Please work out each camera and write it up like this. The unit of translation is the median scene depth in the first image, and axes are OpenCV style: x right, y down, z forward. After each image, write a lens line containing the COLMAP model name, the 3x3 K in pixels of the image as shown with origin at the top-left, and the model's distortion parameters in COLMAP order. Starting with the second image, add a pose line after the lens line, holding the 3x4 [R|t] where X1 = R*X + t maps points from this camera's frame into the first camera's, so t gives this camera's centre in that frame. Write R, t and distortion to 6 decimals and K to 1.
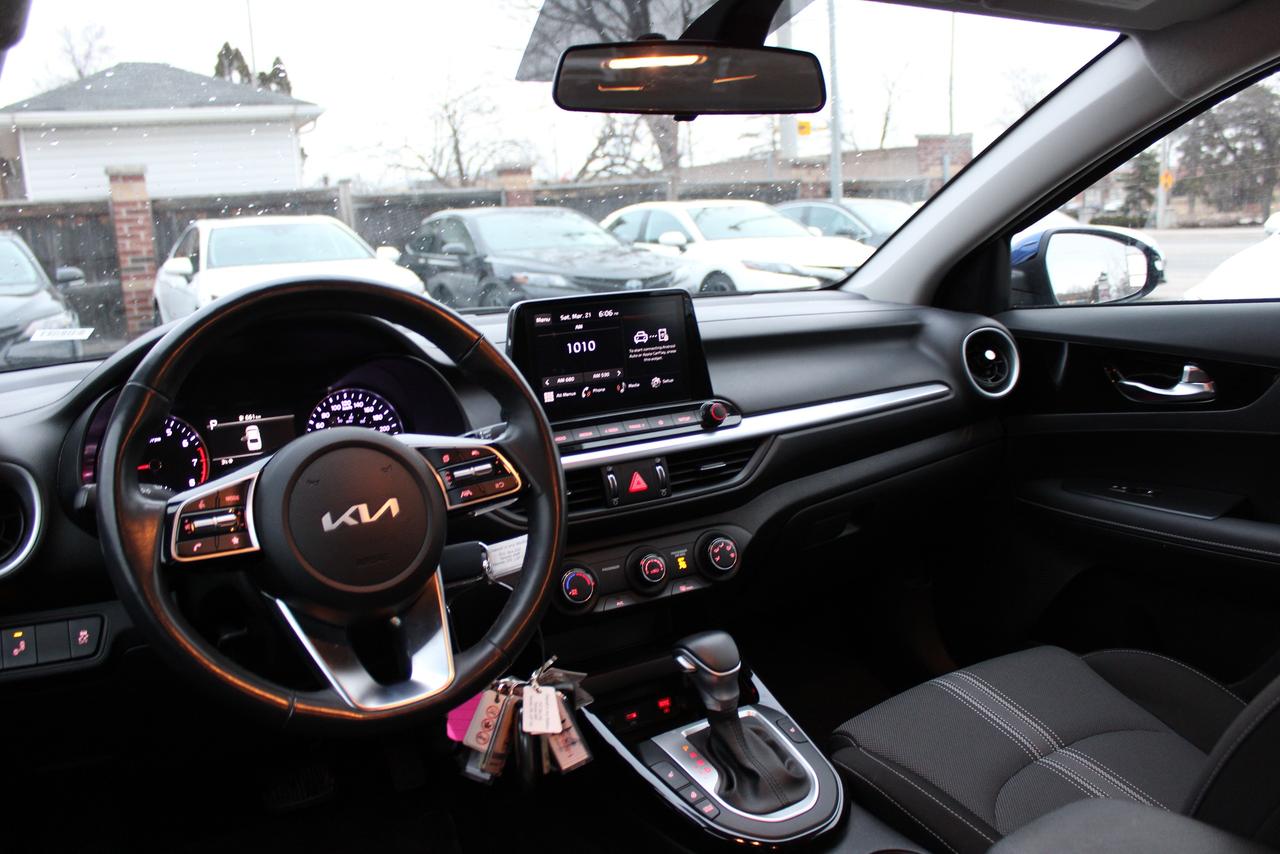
lens RADIAL K [[1062.8, 0, 640.0], [0, 1062.8, 427.0], [0, 0, 1]] dist [-0.147965, 0.113739]
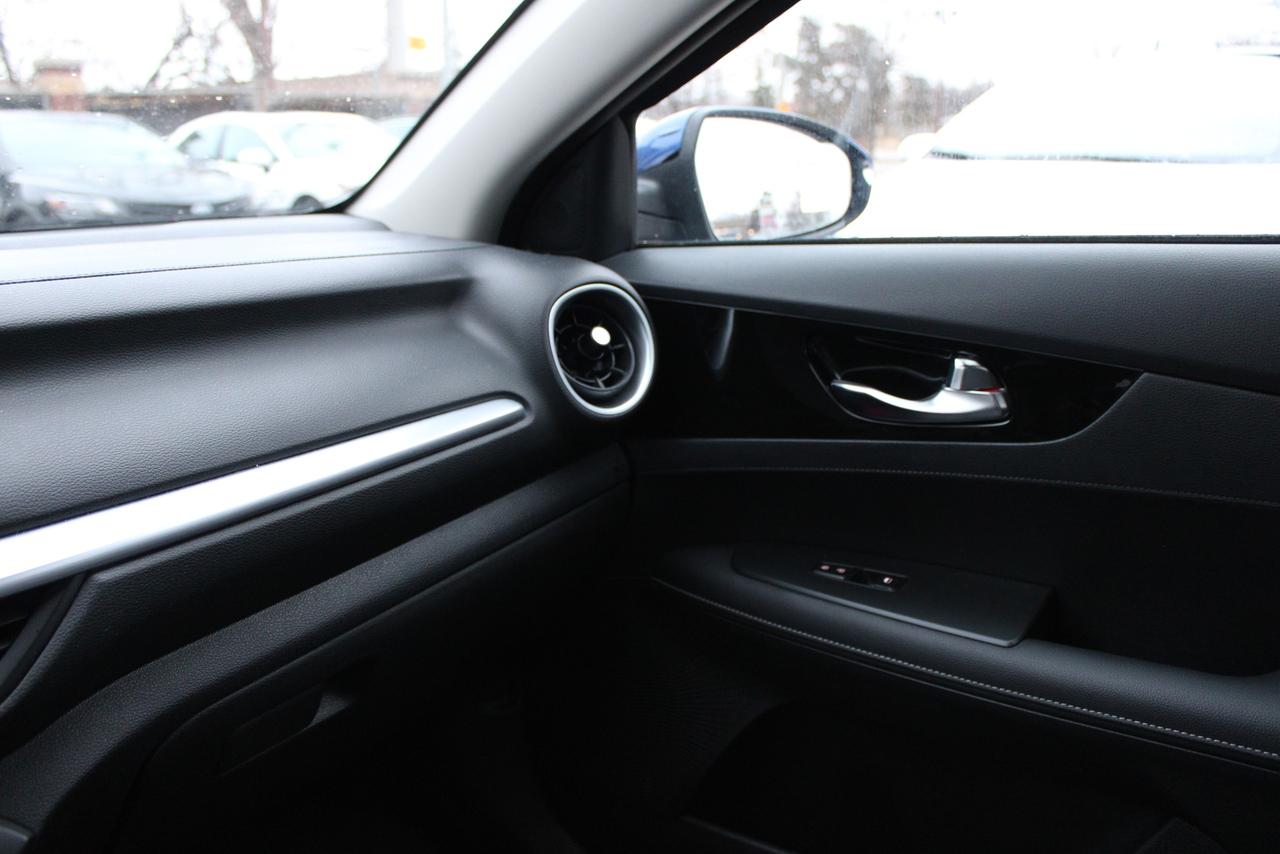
lens RADIAL K [[1062.8, 0, 640.0], [0, 1062.8, 427.0], [0, 0, 1]] dist [-0.147965, 0.113739]
pose [[0.941626, -0.048894, 0.333092, 0.172576], [0.026508, 0.997094, 0.071427, -0.061009], [-0.335616, -0.058428, 0.940185, 0.486541]]
